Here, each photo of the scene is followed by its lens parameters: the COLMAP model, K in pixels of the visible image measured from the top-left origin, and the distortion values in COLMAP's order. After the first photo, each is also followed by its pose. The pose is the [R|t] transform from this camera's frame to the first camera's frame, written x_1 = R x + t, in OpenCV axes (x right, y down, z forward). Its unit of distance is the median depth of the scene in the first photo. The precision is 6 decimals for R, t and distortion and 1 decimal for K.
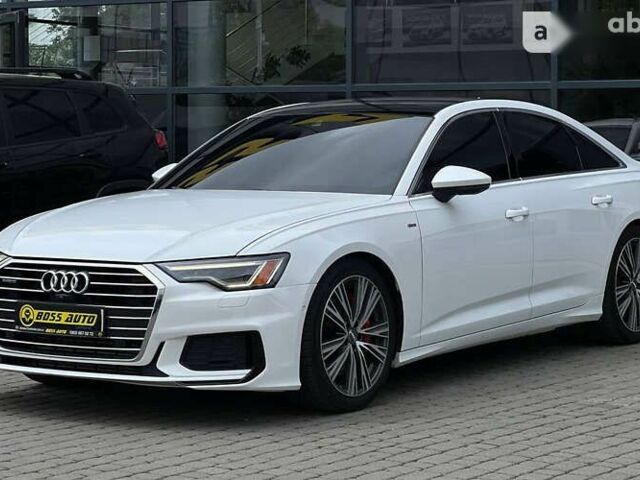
lens RADIAL K [[1634.4, 0, 320.0], [0, 1634.4, 240.0], [0, 0, 1]] dist [-0.075528, 9.647179]
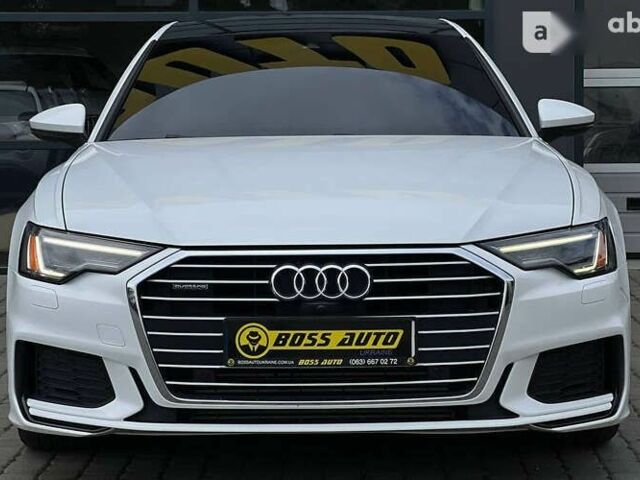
lens RADIAL K [[1634.4, 0, 320.0], [0, 1634.4, 240.0], [0, 0, 1]] dist [-0.075528, 9.647179]
pose [[0.816422, -0.051946, 0.575114, -0.515020], [0.039934, 0.998640, 0.033511, -0.011067], [-0.576073, -0.004393, 0.817386, 0.501361]]
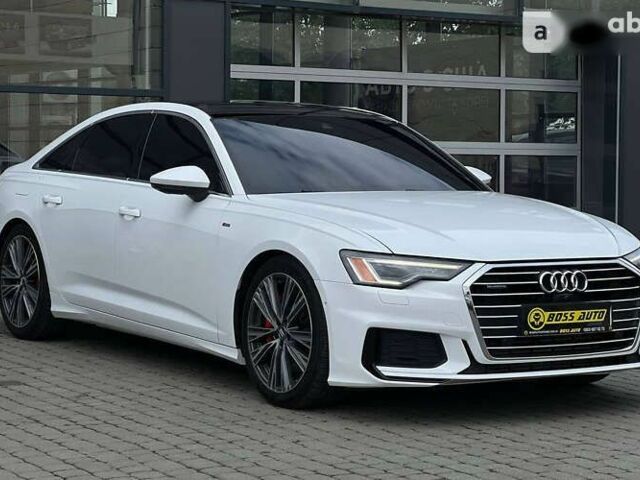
lens RADIAL K [[1634.4, 0, 320.0], [0, 1634.4, 240.0], [0, 0, 1]] dist [-0.075528, 9.647179]
pose [[0.369725, -0.041906, 0.928196, -1.156828], [0.043741, 0.998660, 0.027664, -0.034776], [-0.928111, 0.030372, 0.371063, 0.772153]]
